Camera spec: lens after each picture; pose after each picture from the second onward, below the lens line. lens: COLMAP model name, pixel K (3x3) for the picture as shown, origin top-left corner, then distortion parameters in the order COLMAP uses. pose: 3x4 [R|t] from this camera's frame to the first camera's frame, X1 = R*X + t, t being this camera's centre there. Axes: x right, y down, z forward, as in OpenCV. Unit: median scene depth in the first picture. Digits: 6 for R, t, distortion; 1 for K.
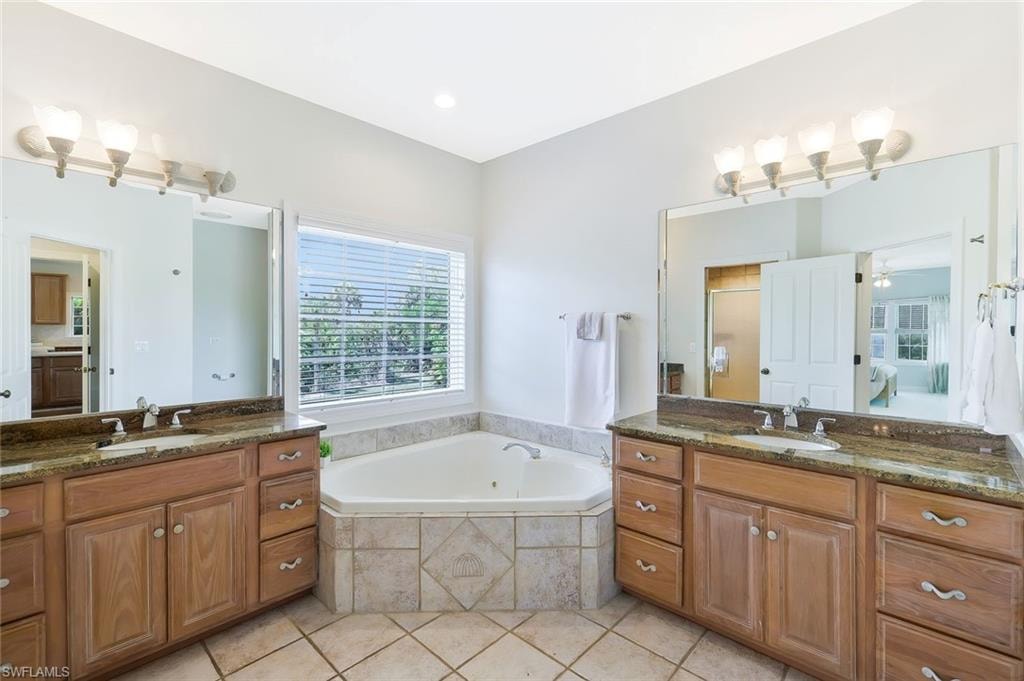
lens RADIAL K [[446.4, 0, 511.2], [0, 446.4, 339.9], [0, 0, 1]] dist [0.001696, 0.000999]
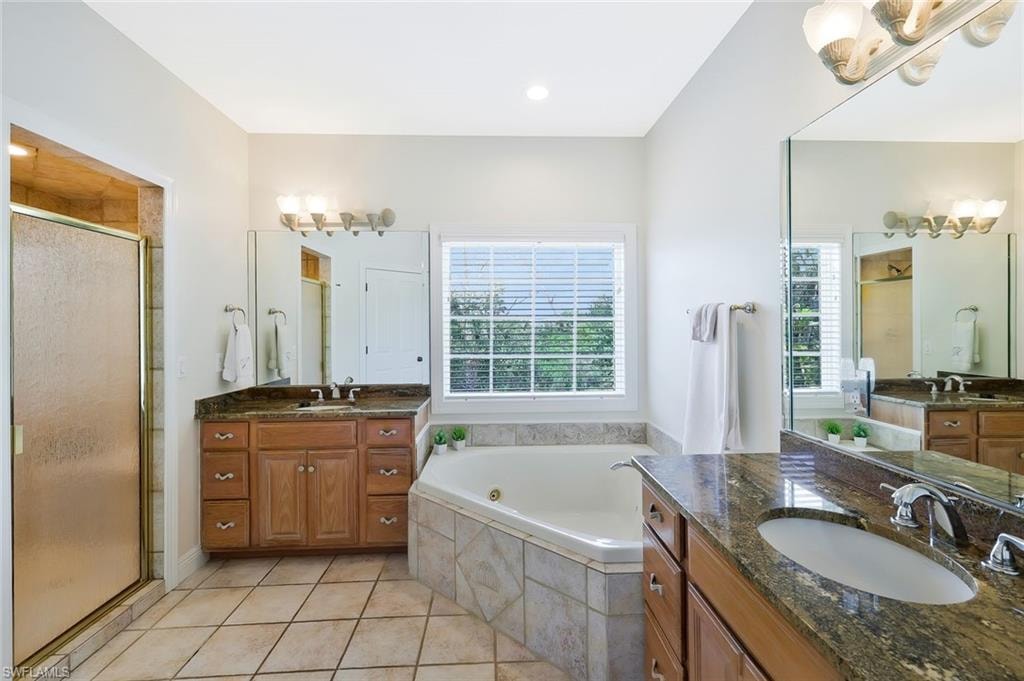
lens RADIAL K [[446.4, 0, 509.5], [0, 446.4, 333.9], [0, 0, 1]] dist [0.001696, 0.000999]
pose [[0.721102, 0.000896, -0.692828, 0.600329], [-0.006540, 0.999963, -0.005513, -0.009185], [0.692798, 0.008506, 0.721081, 0.334771]]
